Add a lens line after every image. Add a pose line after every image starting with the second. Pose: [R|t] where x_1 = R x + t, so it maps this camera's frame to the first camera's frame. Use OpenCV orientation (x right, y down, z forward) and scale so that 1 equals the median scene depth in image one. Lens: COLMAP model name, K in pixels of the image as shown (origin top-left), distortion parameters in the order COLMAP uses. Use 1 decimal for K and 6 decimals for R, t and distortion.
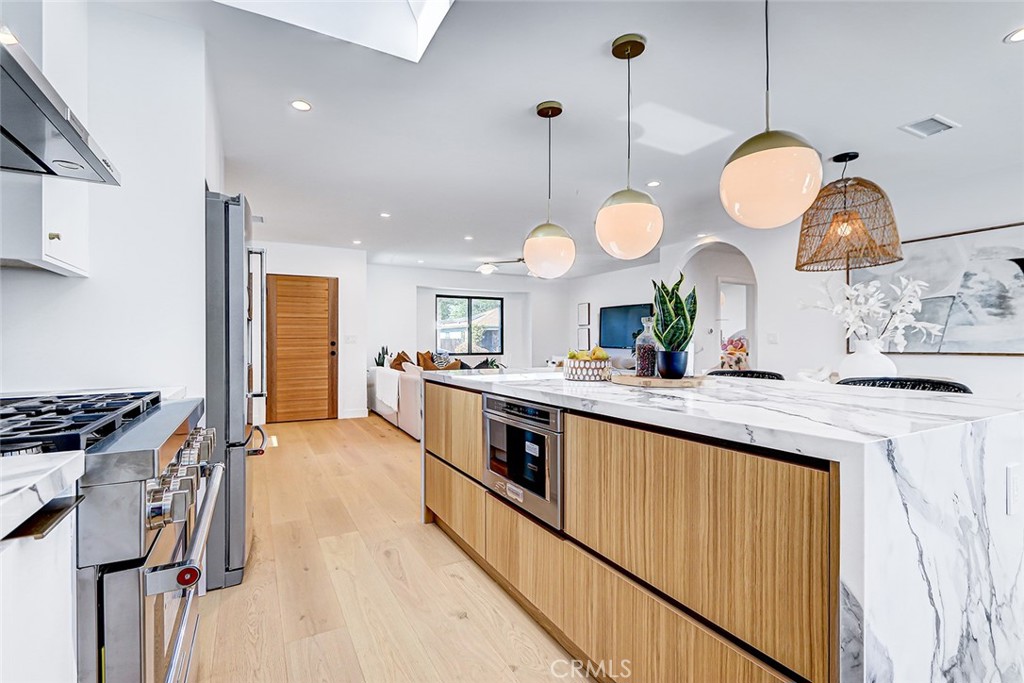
lens RADIAL K [[471.0, 0, 515.3], [0, 471.0, 343.8], [0, 0, 1]] dist [-0.002141, 0.000271]
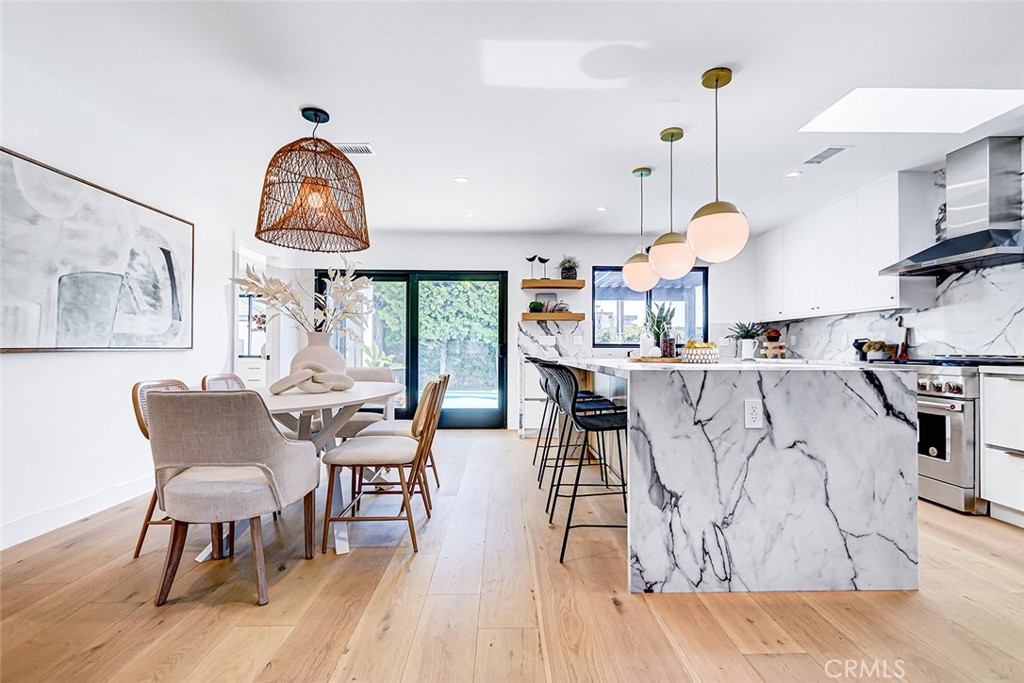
lens RADIAL K [[471.0, 0, 514.1], [0, 471.0, 343.0], [0, 0, 1]] dist [-0.002141, 0.000271]
pose [[-0.887353, 0.004968, 0.461064, -0.003207], [-0.000836, 0.999923, -0.012383, 0.011623], [-0.461090, -0.011373, -0.887281, 0.822069]]
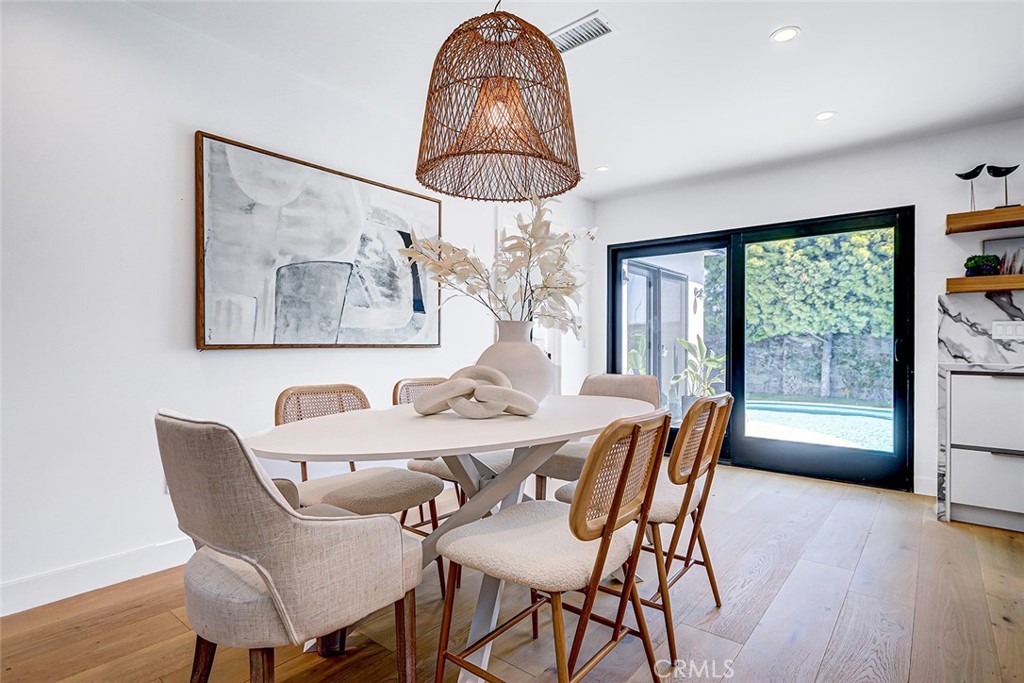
lens RADIAL K [[518.2, 0, 514.6], [0, 518.2, 341.5], [0, 0, 1]] dist [0.000139, -0.000777]
pose [[-0.372492, 0.004865, 0.928023, 0.071429], [-0.003201, 0.999974, -0.006527, 0.011158], [-0.928030, -0.005402, -0.372466, 0.626843]]
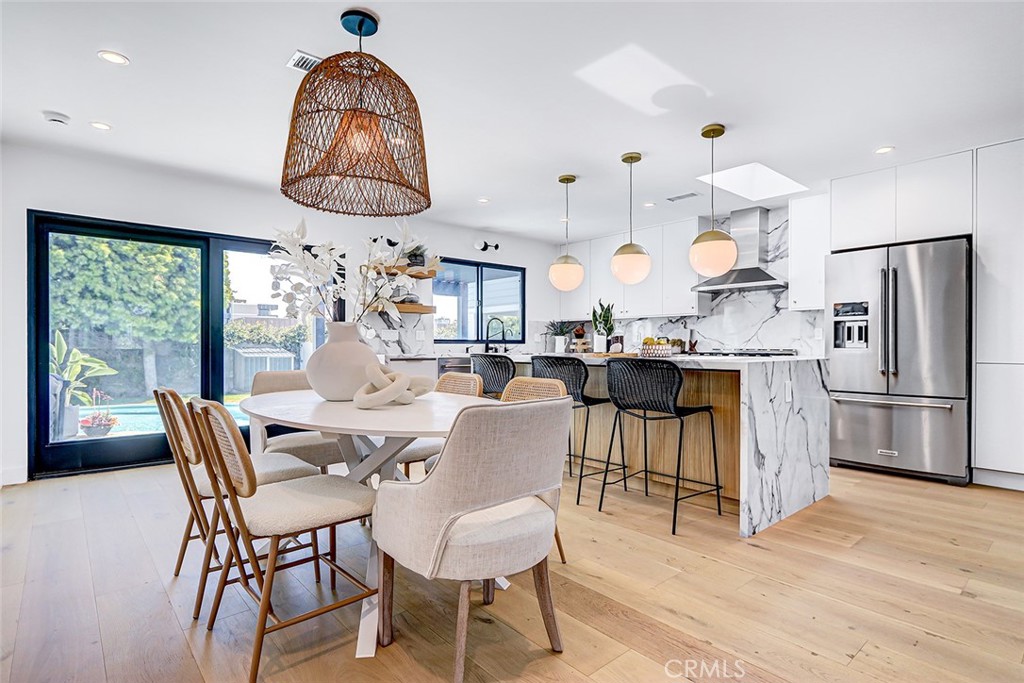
lens RADIAL K [[518.2, 0, 515.4], [0, 518.2, 345.5], [0, 0, 1]] dist [0.000139, -0.000777]
pose [[-0.977490, -0.000072, -0.210980, 0.332184], [-0.000431, 0.999999, 0.001658, 0.011282], [0.210980, 0.001711, -0.977489, 0.887358]]
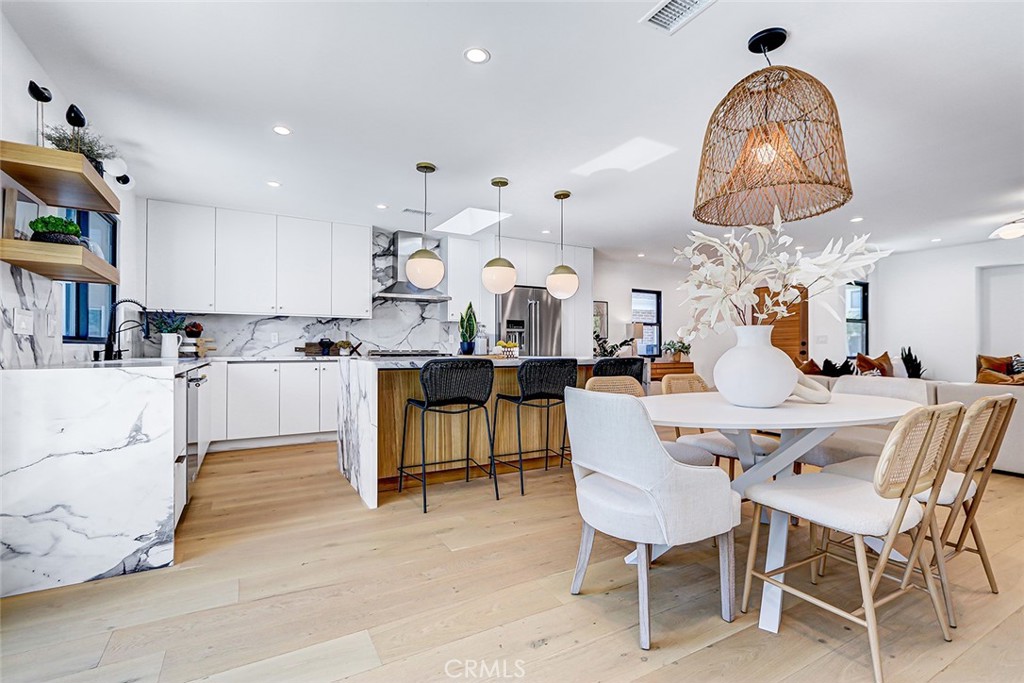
lens RADIAL K [[471.0, 0, 512.5], [0, 471.0, 343.9], [0, 0, 1]] dist [-0.002141, 0.000271]
pose [[0.003274, -0.008323, -0.999960, 0.693298], [-0.004488, 0.999955, -0.008337, 0.012223], [0.999985, 0.004515, 0.003236, 0.342690]]
